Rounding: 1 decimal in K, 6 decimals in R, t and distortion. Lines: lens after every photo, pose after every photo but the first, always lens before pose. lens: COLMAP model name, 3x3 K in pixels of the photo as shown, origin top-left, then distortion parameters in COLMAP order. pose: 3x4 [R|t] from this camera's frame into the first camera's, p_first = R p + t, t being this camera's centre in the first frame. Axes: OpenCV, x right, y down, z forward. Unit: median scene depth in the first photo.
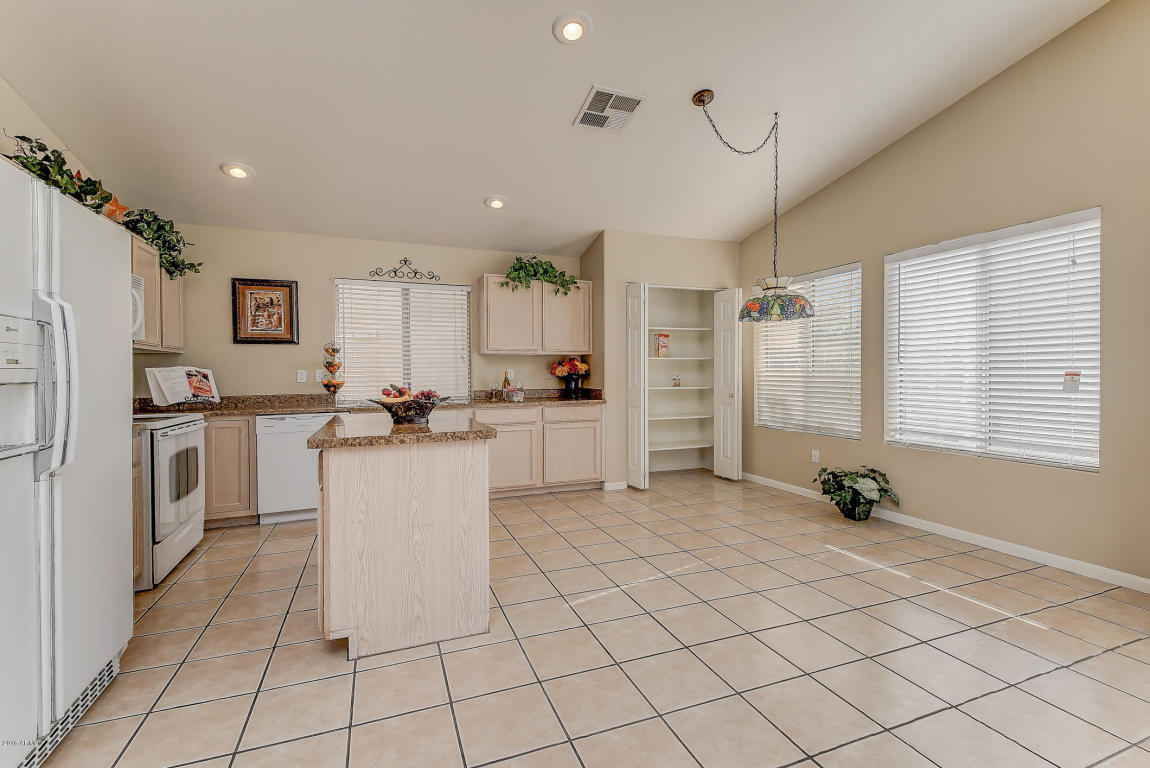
lens RADIAL K [[463.1, 0, 575.5], [0, 463.1, 381.0], [0, 0, 1]] dist [0.012900, -0.001586]
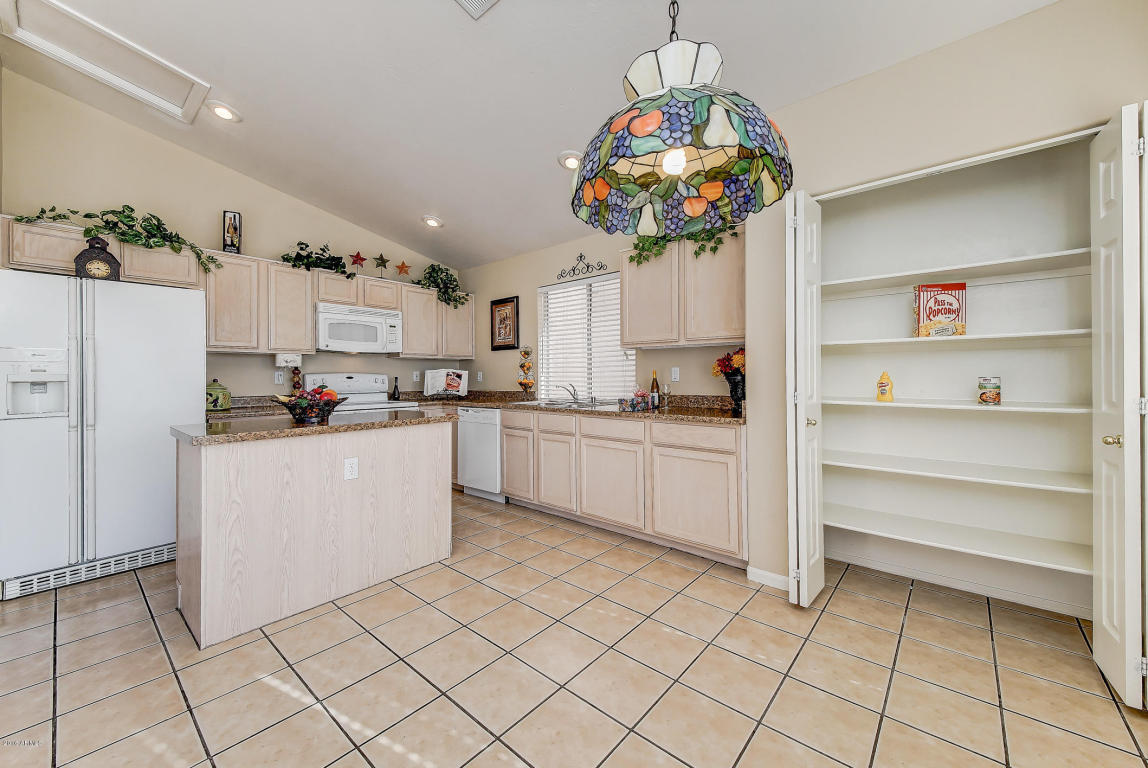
lens RADIAL K [[451.4, 0, 574.2], [0, 451.4, 367.0], [0, 0, 1]] dist [-0.015753, -0.001668]
pose [[0.487082, -0.014162, -0.873241, 0.480986], [-0.009739, 0.999718, -0.021646, -0.009735], [0.873302, 0.019048, 0.486807, 0.582474]]
